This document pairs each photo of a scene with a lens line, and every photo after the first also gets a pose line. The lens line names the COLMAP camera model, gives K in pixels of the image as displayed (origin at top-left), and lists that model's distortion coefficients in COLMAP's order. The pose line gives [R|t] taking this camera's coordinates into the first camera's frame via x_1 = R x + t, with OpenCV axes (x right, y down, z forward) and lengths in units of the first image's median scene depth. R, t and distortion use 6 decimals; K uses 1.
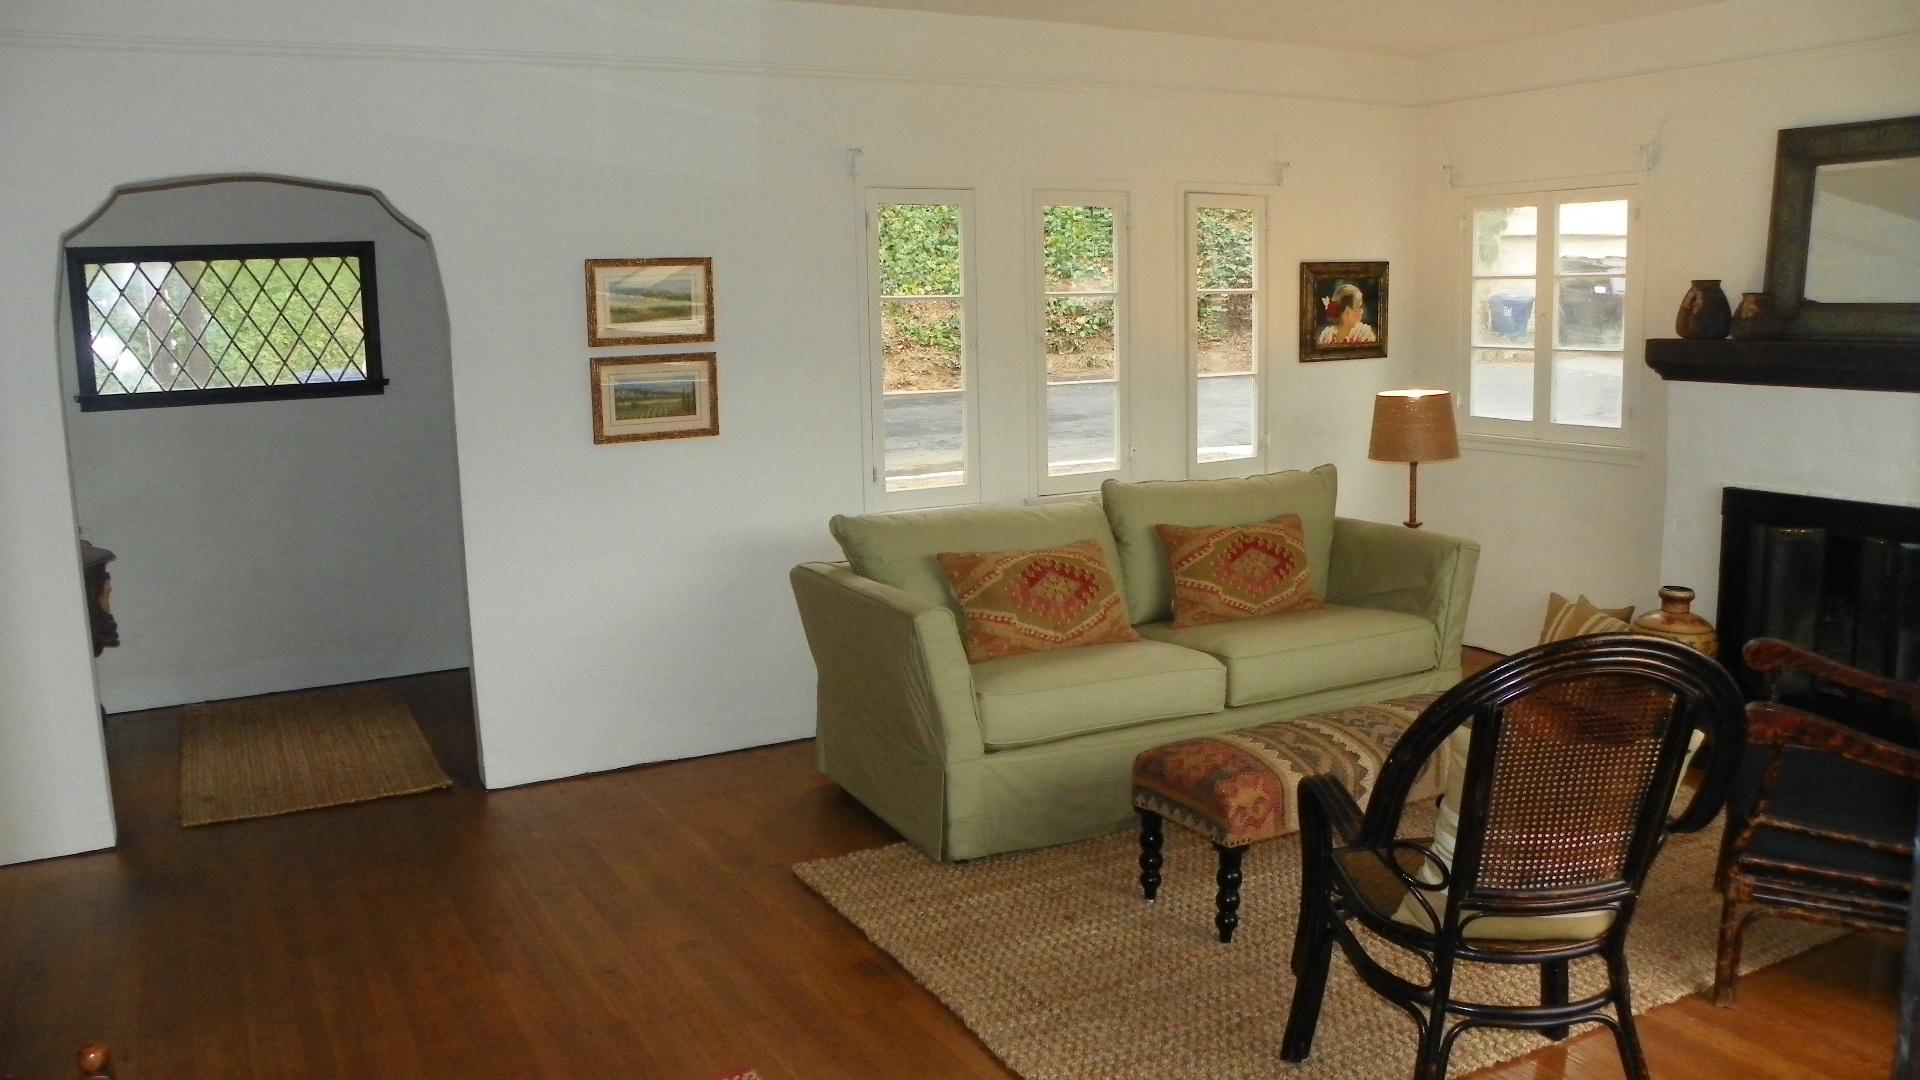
lens RADIAL K [[1460.1, 0, 965.7], [0, 1460.1, 525.5], [0, 0, 1]] dist [-0.133128, 0.066436]
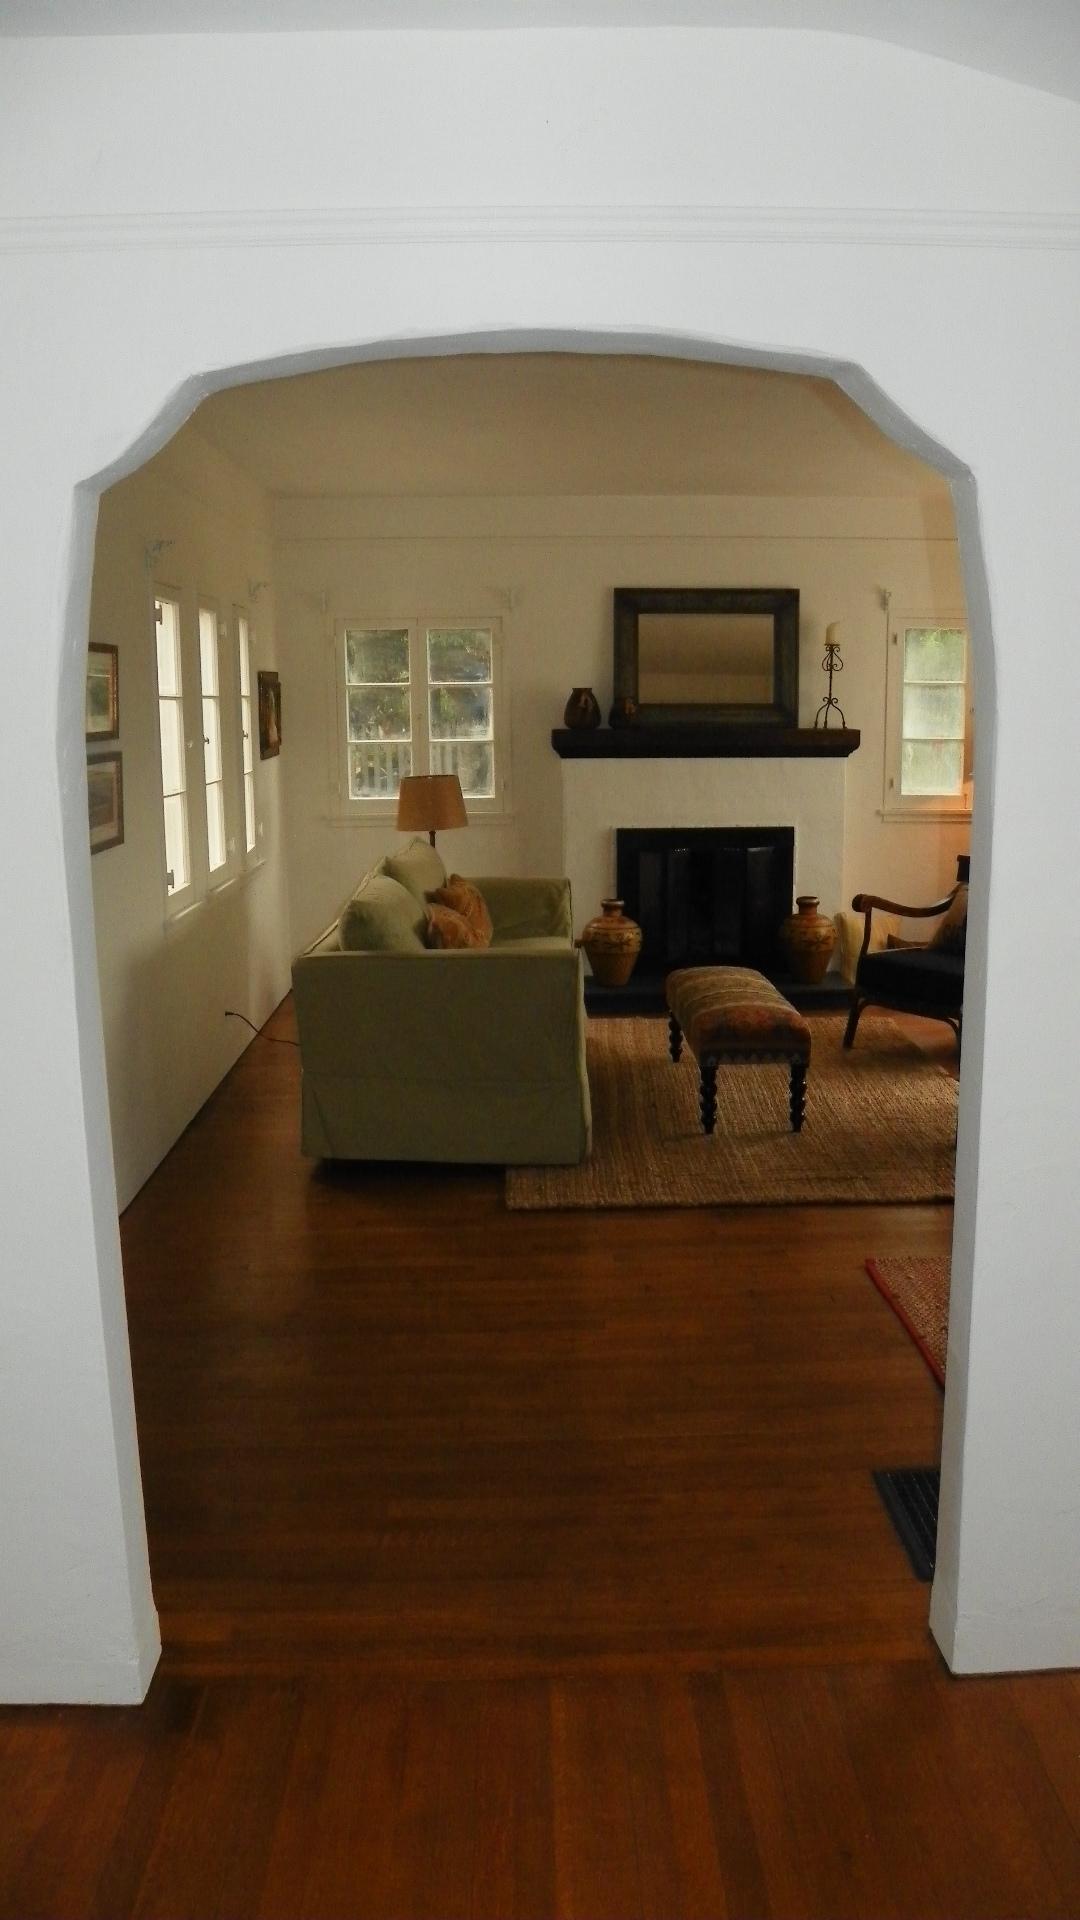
lens RADIAL K [[1460.1, 0, 547.7], [0, 1460.1, 979.2], [0, 0, 1]] dist [-0.133128, 0.066436]
pose [[0.467121, -0.149747, 0.871420, -0.817351], [0.130558, 0.986433, 0.099526, -0.032510], [-0.874501, 0.067280, 0.480334, 0.330889]]
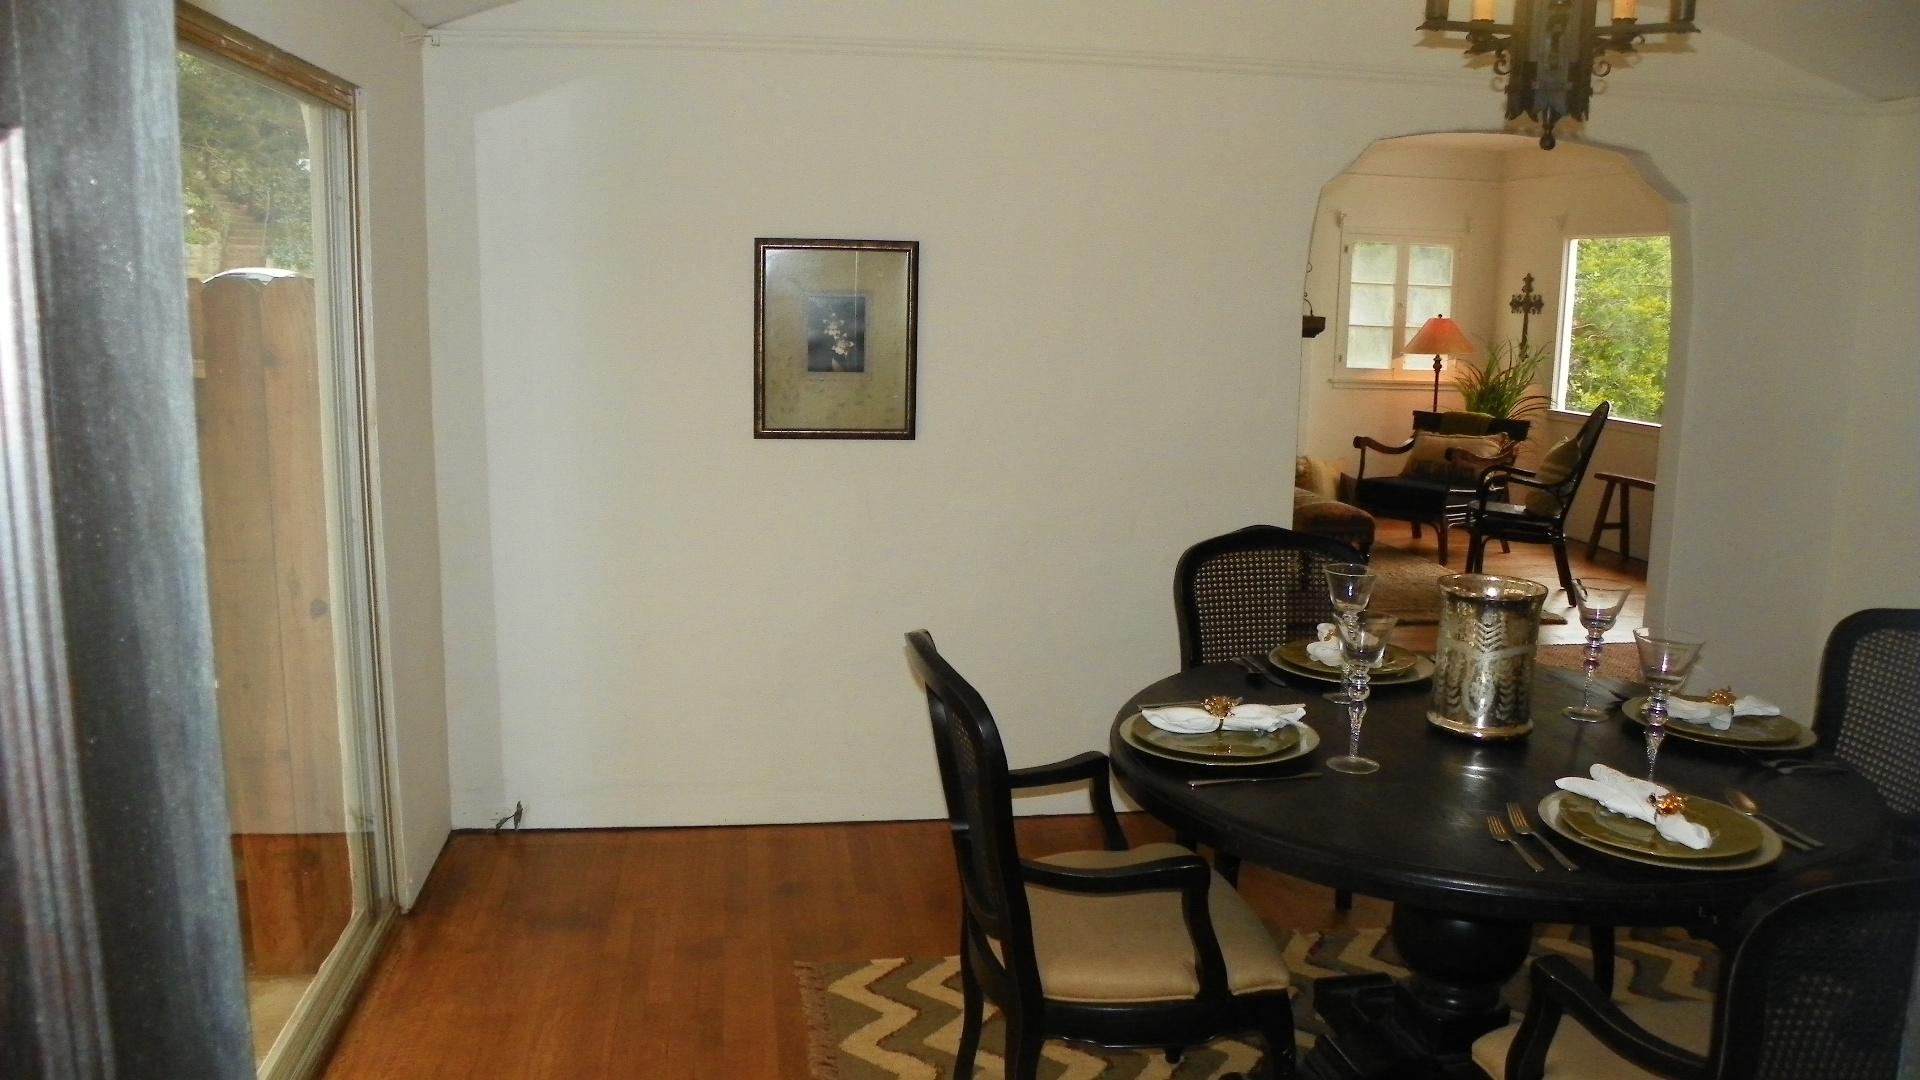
lens RADIAL K [[1460.1, 0, 963.4], [0, 1460.1, 532.8], [0, 0, 1]] dist [-0.133128, 0.066436]
pose [[0.348368, -0.126648, 0.928763, -1.353057], [0.109507, 0.989544, 0.093861, -0.042945], [-0.930939, 0.069008, 0.358595, 0.514880]]
